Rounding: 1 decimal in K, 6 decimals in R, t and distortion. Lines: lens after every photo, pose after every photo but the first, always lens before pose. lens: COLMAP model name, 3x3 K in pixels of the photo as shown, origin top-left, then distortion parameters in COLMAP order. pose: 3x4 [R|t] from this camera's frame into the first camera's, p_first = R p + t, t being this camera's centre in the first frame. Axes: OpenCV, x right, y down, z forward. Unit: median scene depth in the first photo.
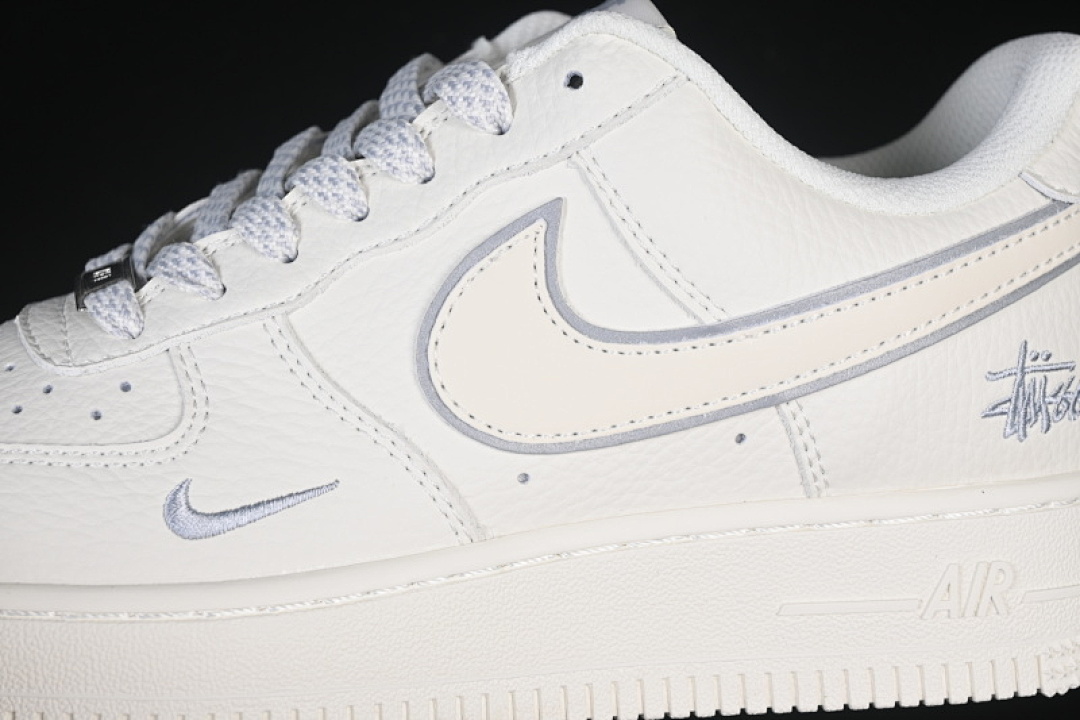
lens RADIAL K [[2401.2, 0, 540.9], [0, 2401.2, 359.1], [0, 0, 1]] dist [-0.106679, 0.000000]
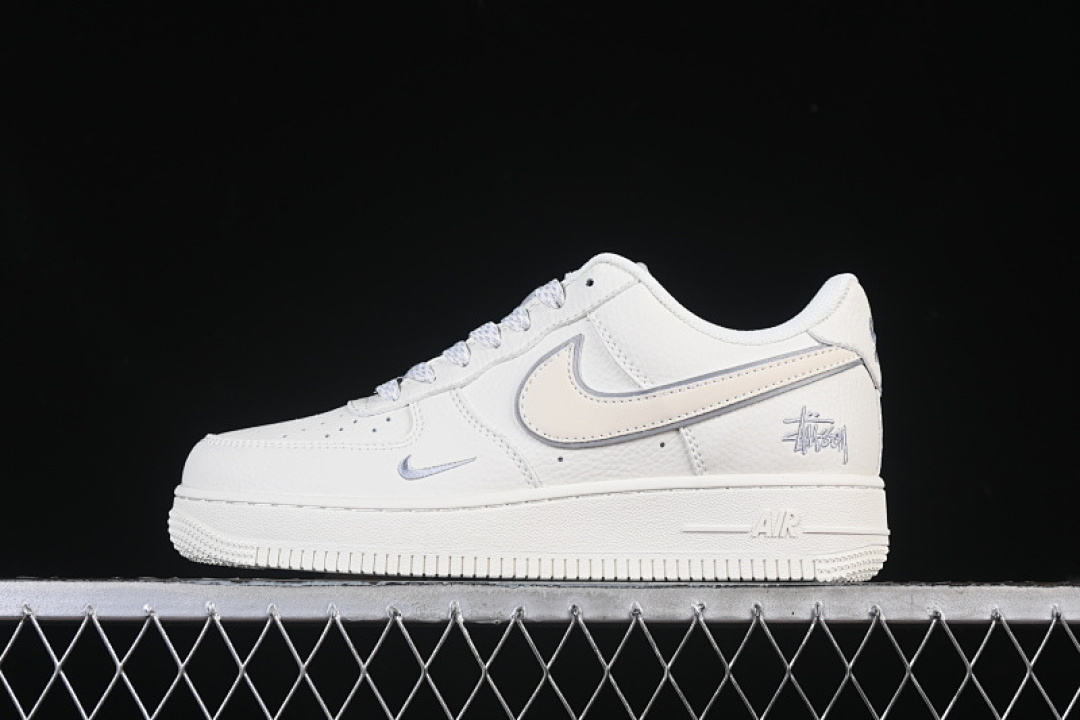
lens RADIAL K [[2401.2, 0, 540.1], [0, 2401.2, 363.3], [0, 0, 1]] dist [-0.106679, 0.000000]
pose [[0.971959, -0.005459, -0.235087, 0.486573], [-0.055774, 0.965851, -0.253024, 0.516772], [0.228440, 0.259041, 0.938463, -1.070227]]
